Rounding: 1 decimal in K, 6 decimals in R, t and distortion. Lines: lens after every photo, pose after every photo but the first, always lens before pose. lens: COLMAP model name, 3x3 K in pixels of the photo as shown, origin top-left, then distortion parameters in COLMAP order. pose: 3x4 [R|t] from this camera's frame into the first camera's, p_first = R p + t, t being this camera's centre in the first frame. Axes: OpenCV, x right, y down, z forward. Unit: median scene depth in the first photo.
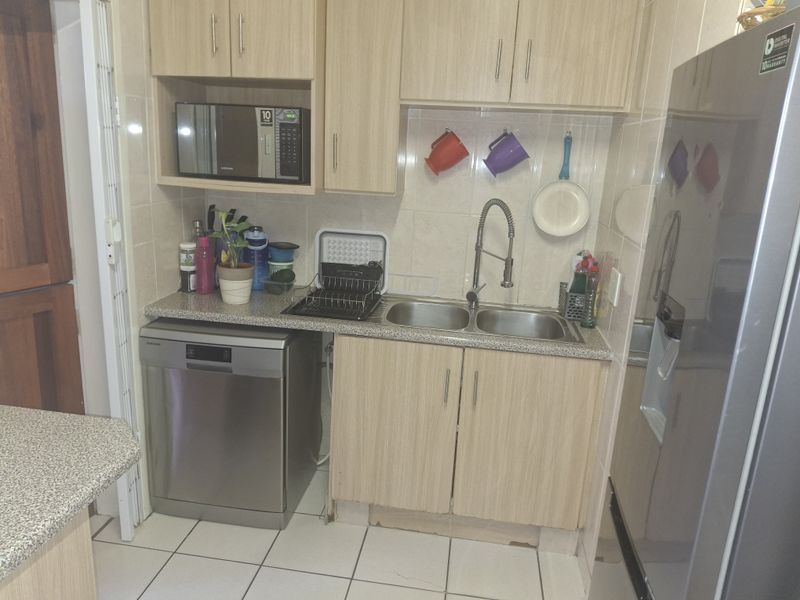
lens RADIAL K [[581.5, 0, 384.1], [0, 581.5, 298.7], [0, 0, 1]] dist [0.068761, -0.121398]
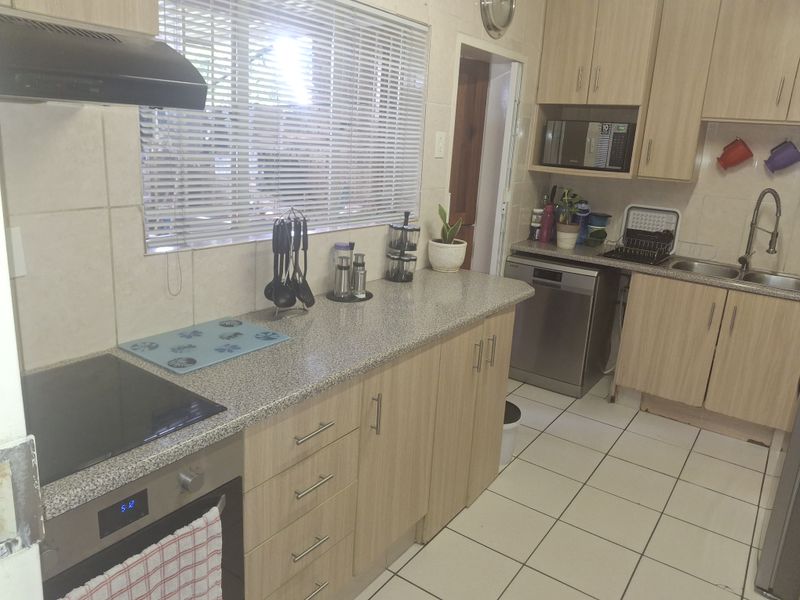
lens RADIAL K [[593.5, 0, 399.3], [0, 593.5, 295.2], [0, 0, 1]] dist [0.067732, -0.129823]
pose [[0.902441, 0.120318, -0.413672, 0.016153], [-0.123213, 0.992183, 0.019788, 0.155347], [0.412819, 0.033112, 0.910211, -0.618987]]
